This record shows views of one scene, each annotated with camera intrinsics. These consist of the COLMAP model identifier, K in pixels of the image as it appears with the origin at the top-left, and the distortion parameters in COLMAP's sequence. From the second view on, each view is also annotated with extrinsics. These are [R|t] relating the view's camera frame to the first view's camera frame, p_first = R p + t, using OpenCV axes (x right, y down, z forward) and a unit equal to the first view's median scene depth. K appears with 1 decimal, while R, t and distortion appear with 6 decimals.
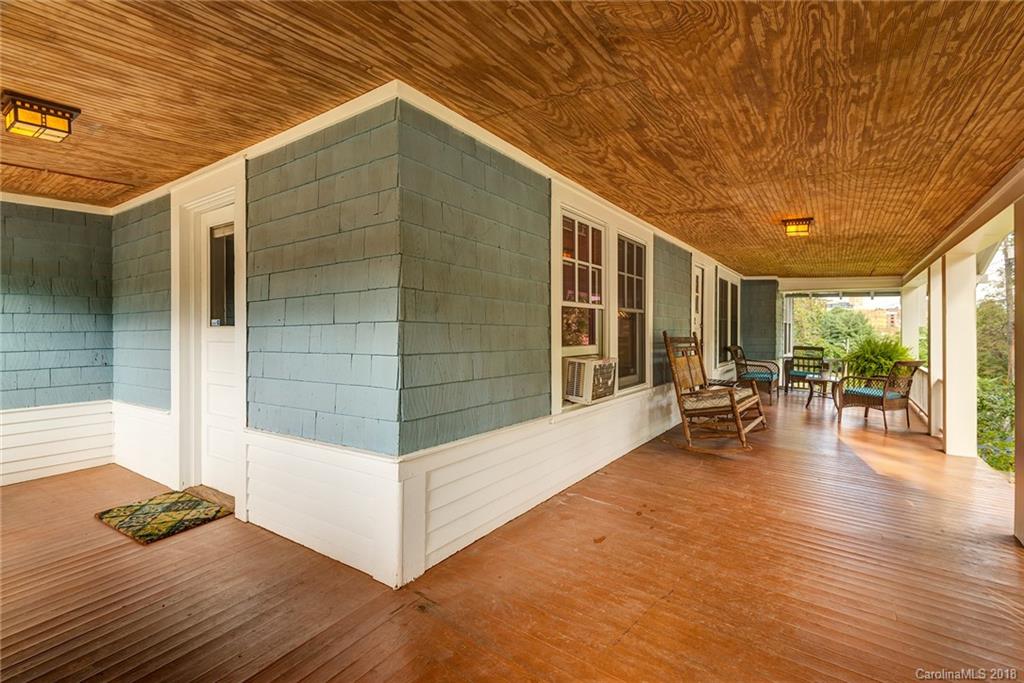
lens RADIAL K [[466.8, 0, 515.7], [0, 466.8, 346.8], [0, 0, 1]] dist [0.001835, -0.000525]
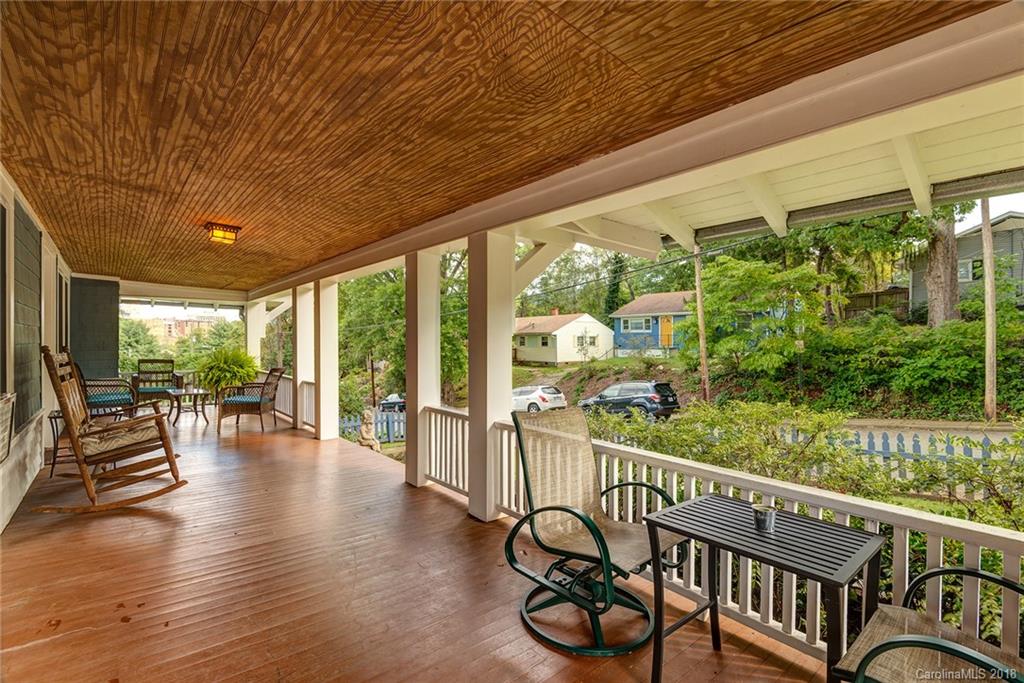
lens RADIAL K [[466.8, 0, 515.7], [0, 466.8, 346.8], [0, 0, 1]] dist [0.001835, -0.000525]
pose [[0.244837, -0.019137, 0.969375, -0.183050], [0.038787, 0.999198, 0.009929, -0.013728], [-0.968788, 0.035168, 0.245383, 0.214153]]
